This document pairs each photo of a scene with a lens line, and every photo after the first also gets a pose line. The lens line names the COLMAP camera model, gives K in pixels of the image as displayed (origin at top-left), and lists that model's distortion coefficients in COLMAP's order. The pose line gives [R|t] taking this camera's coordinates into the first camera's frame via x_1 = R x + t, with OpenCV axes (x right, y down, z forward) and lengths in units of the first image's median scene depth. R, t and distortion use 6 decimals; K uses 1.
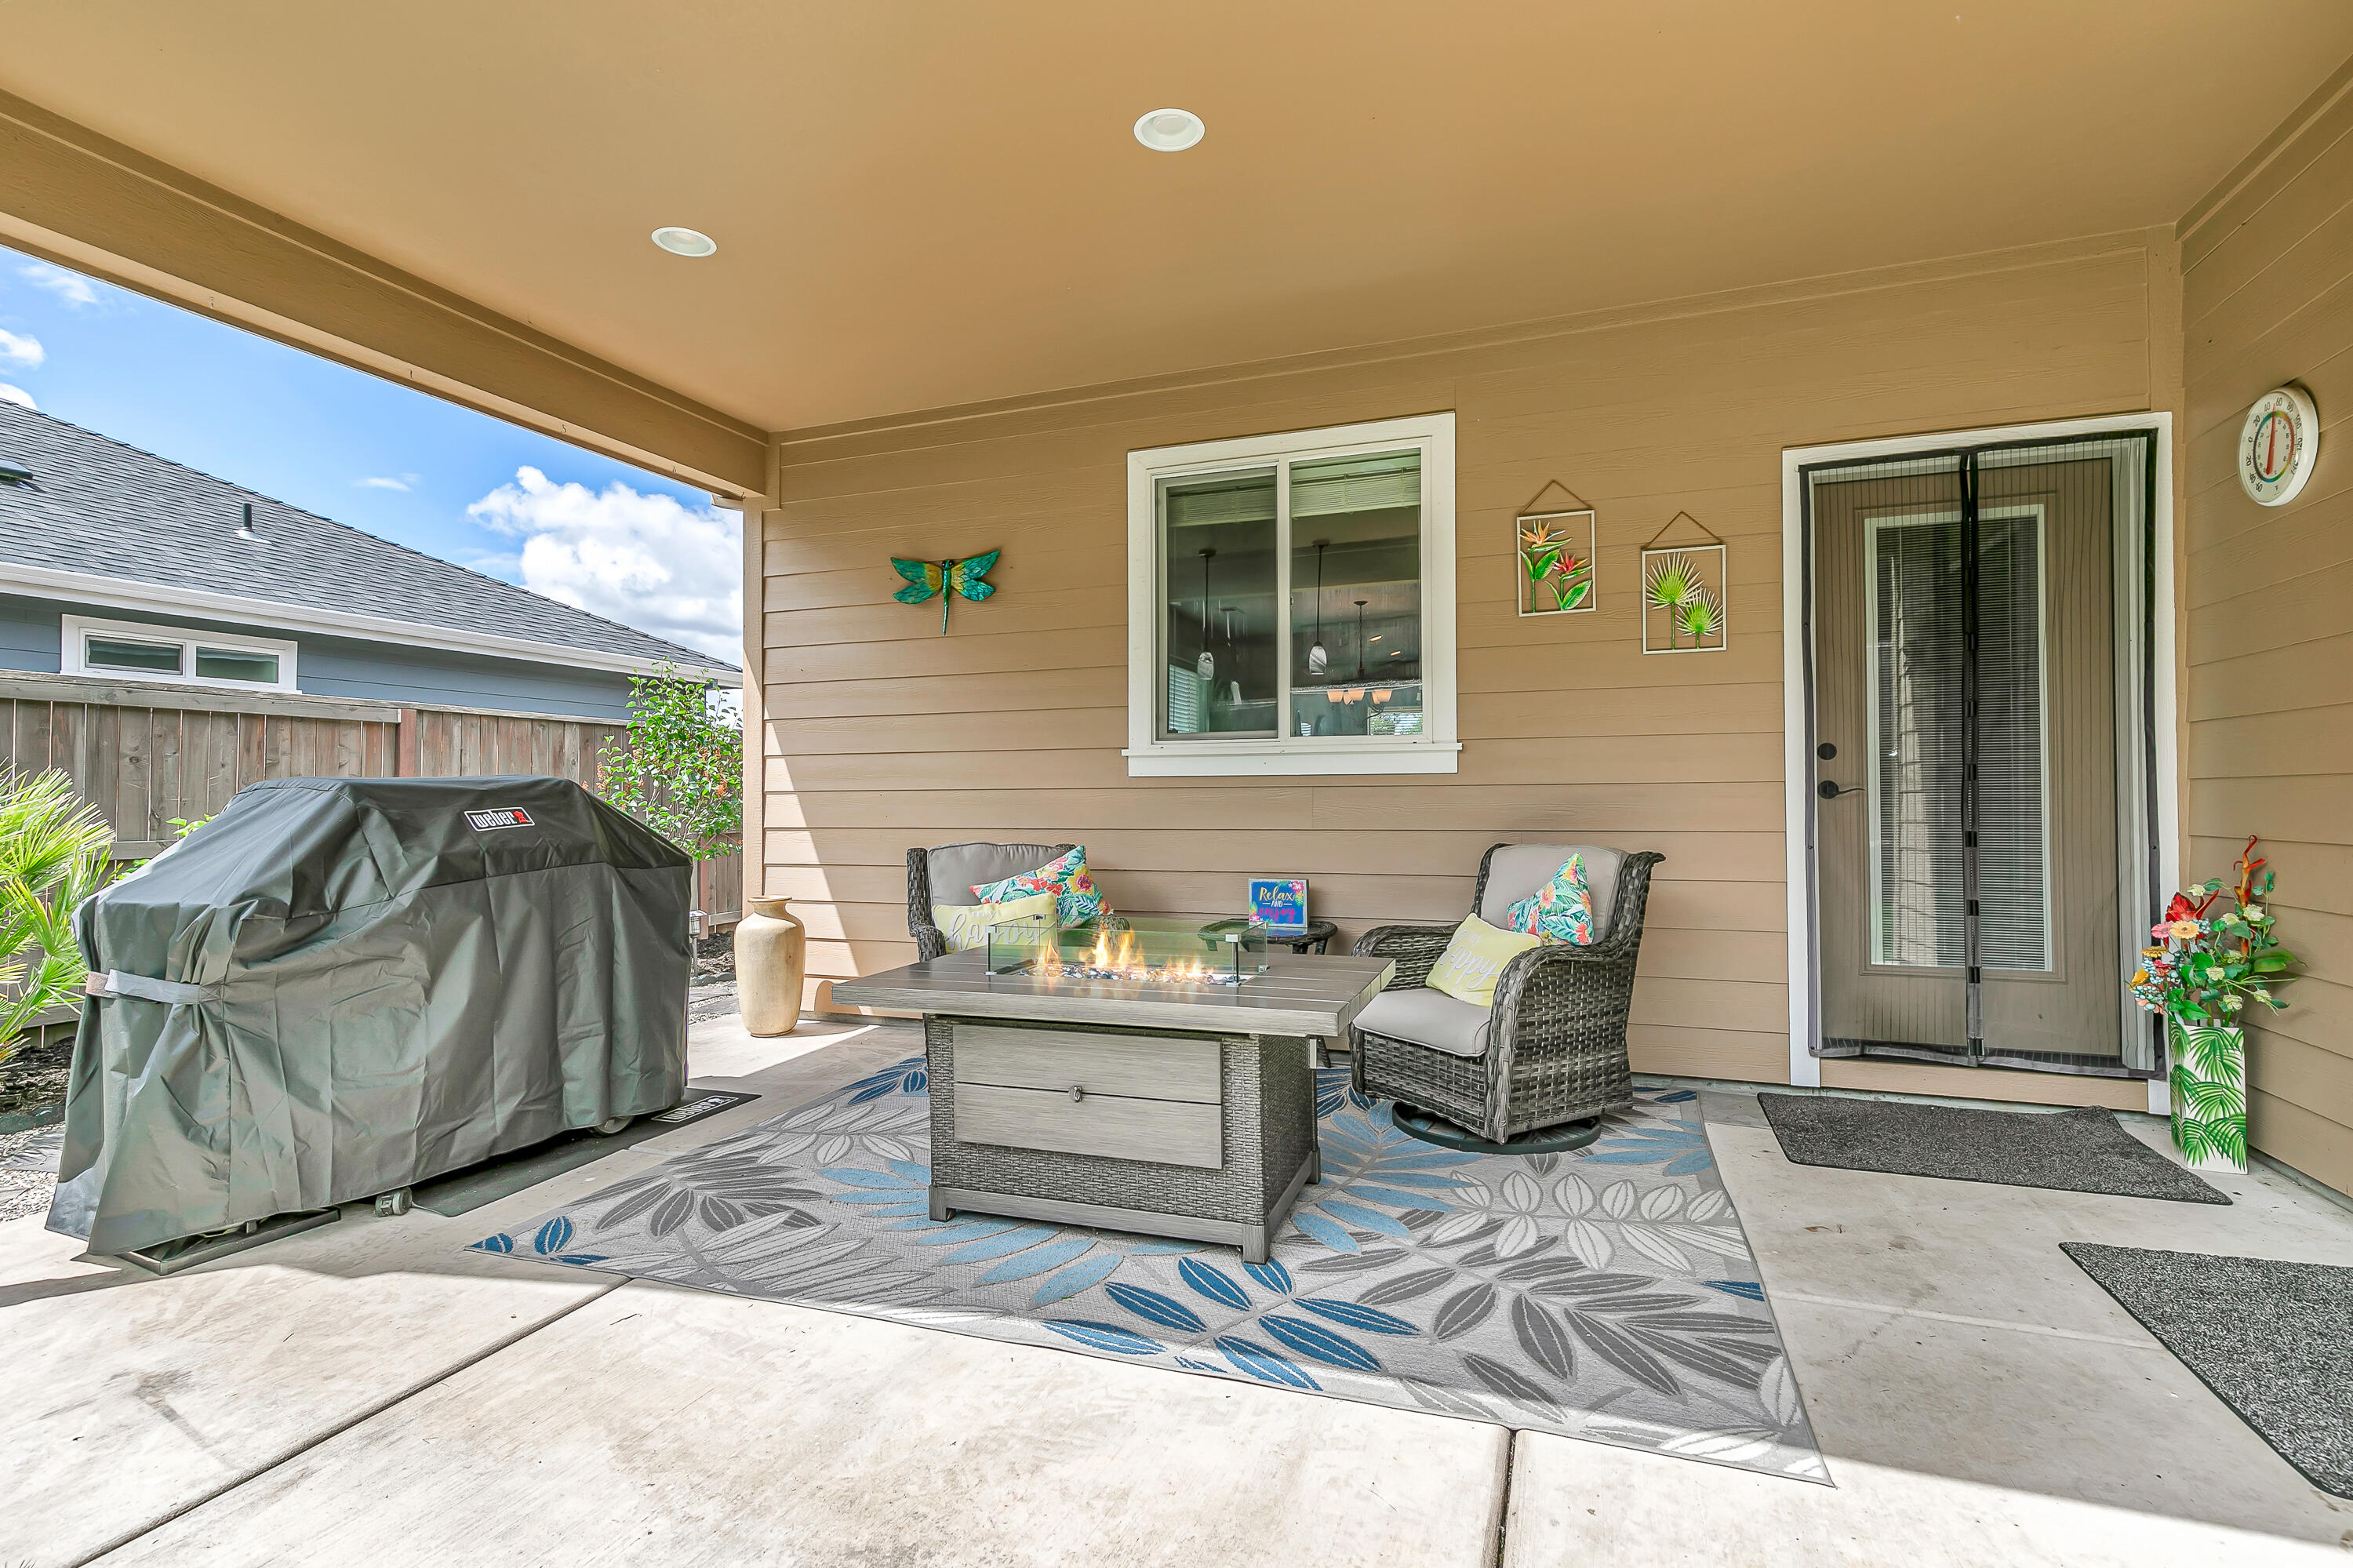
lens RADIAL K [[1101.5, 0, 1174.9], [0, 1101.5, 777.5], [0, 0, 1]] dist [0.010799, -0.001097]
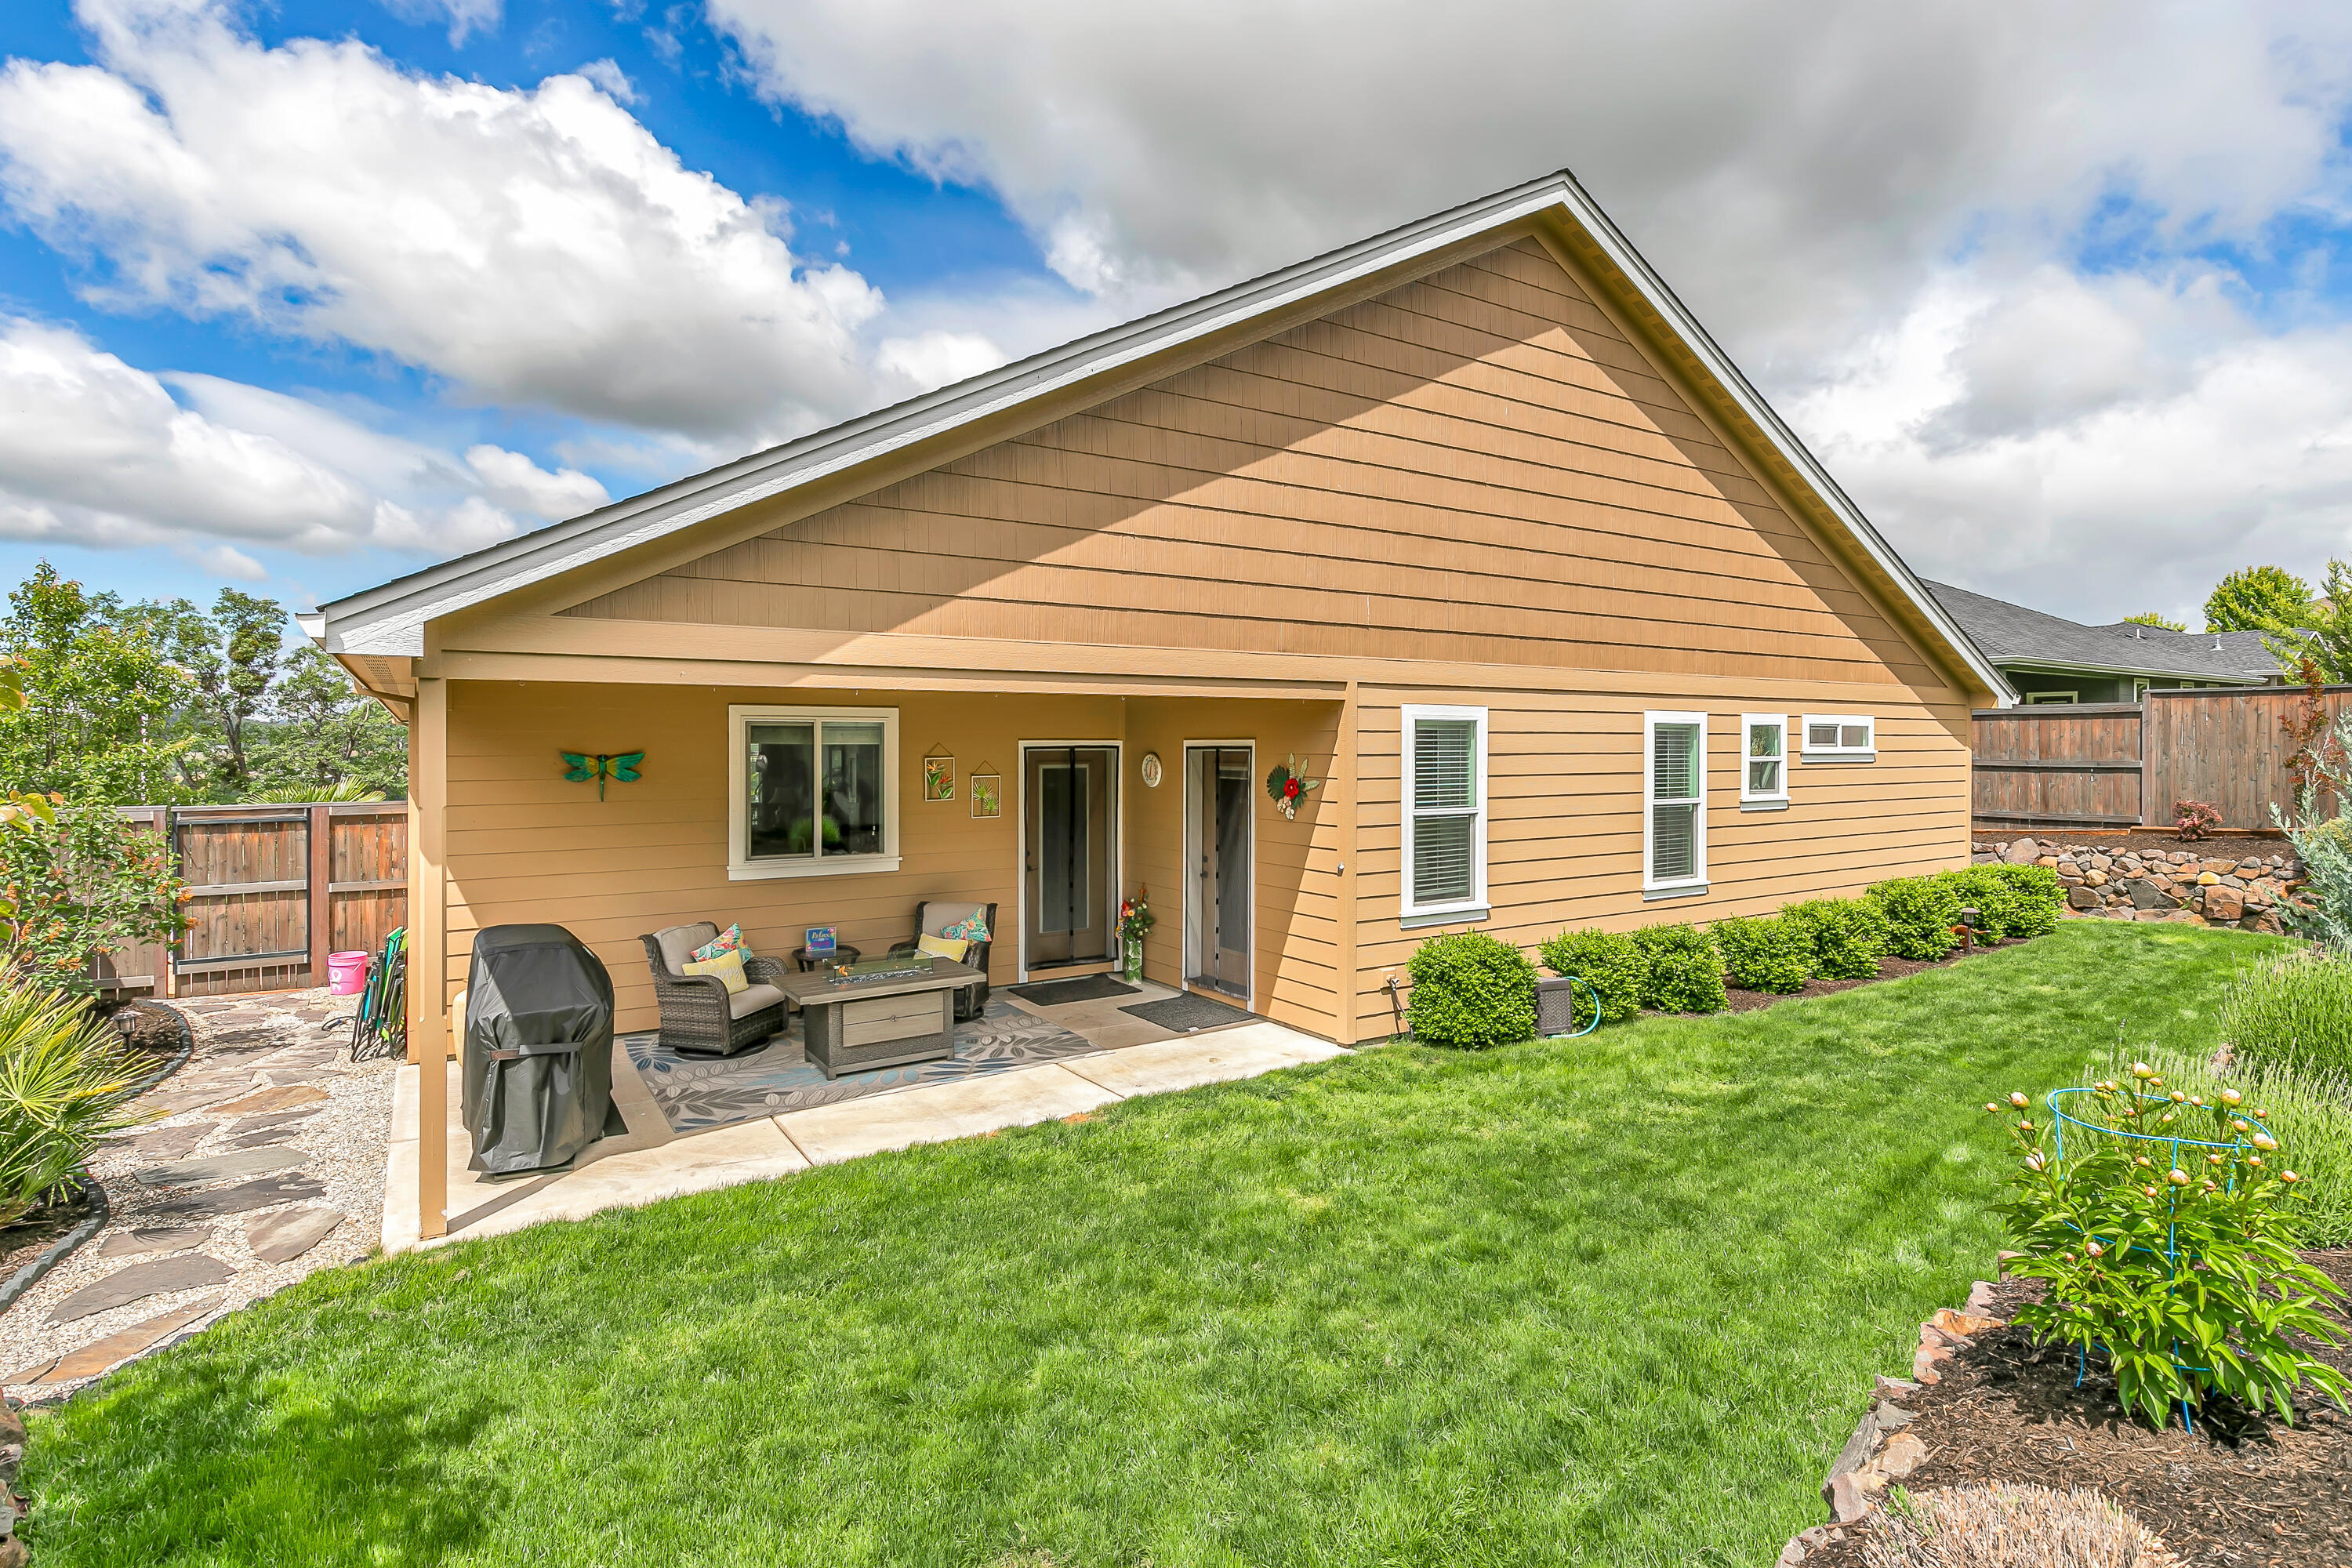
lens RADIAL K [[1159.0, 0, 1179.3], [0, 1159.0, 736.3], [0, 0, 1]] dist [0.011988, -0.000088]
pose [[0.609894, 0.008273, 0.792440, -1.165633], [-0.012319, 0.999924, -0.000958, -0.258336], [-0.792387, -0.009177, 0.609950, -0.813190]]
